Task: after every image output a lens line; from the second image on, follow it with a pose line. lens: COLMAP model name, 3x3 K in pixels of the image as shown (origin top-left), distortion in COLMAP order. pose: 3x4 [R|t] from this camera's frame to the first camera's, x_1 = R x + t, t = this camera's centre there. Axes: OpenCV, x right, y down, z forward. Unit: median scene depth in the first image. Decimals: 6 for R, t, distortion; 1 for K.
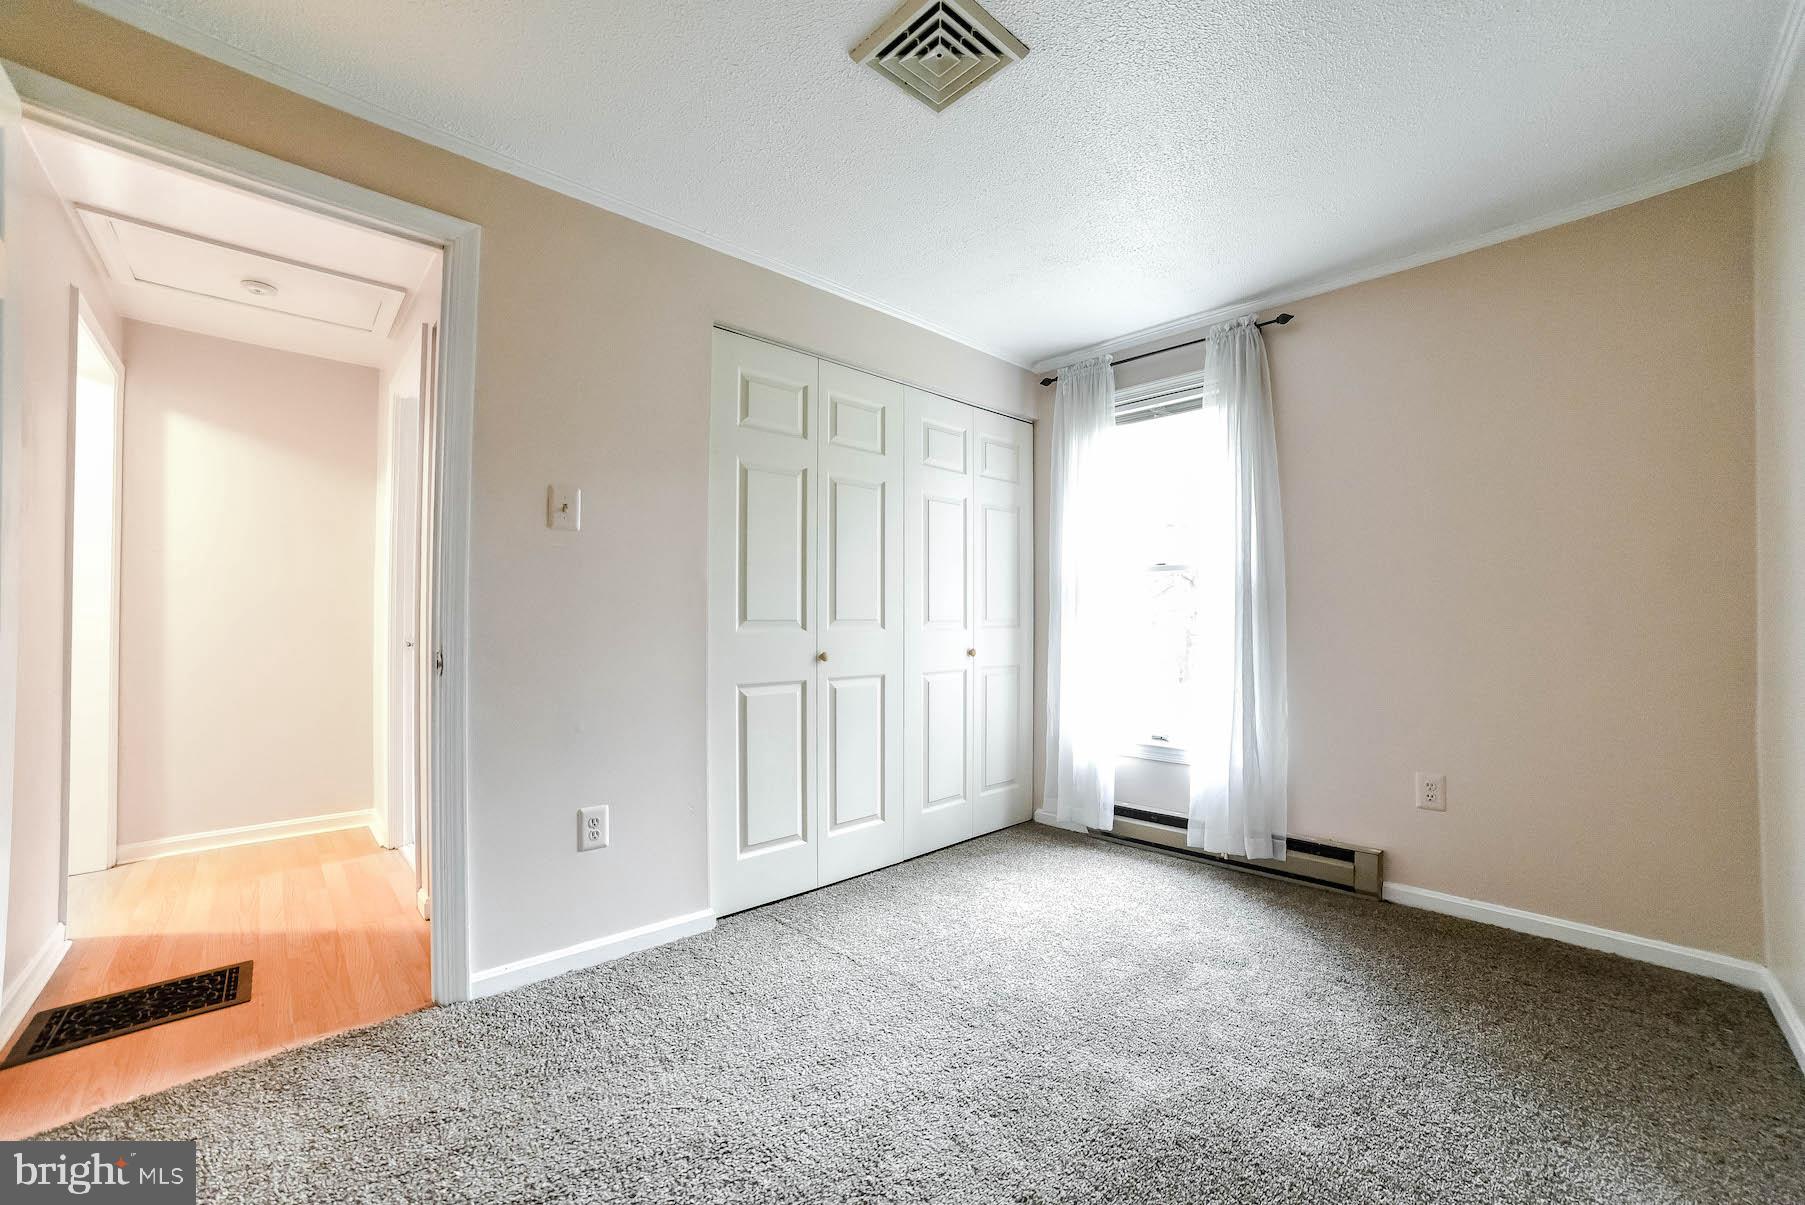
lens RADIAL K [[746.8, 0, 906.1], [0, 746.8, 613.8], [0, 0, 1]] dist [-0.097017, 0.031237]
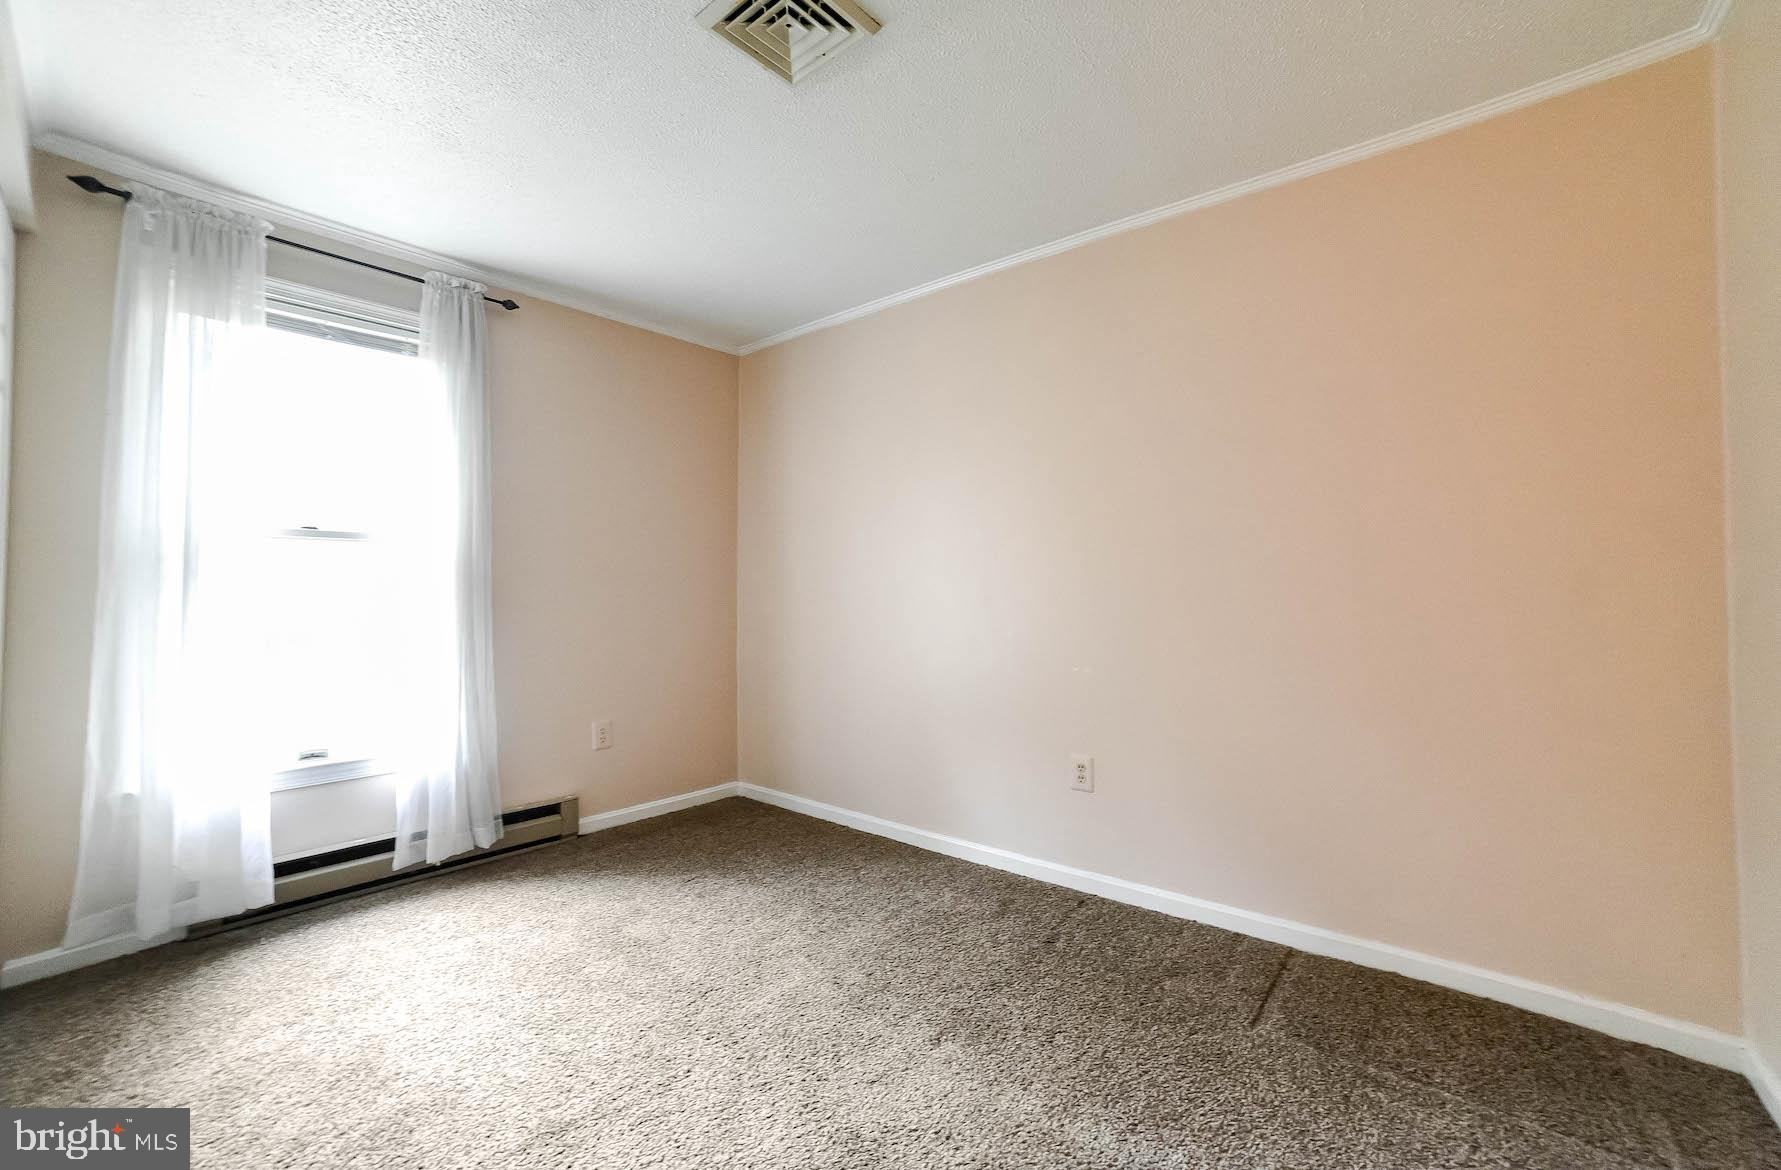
lens RADIAL K [[758.5, 0, 861.9], [0, 758.5, 567.9], [0, 0, 1]] dist [-0.001084, 0.000234]
pose [[-0.101710, 0.024795, 0.994505, -0.563267], [-0.016317, 0.999513, -0.026589, -0.016215], [-0.994680, -0.018931, -0.101256, 0.579384]]
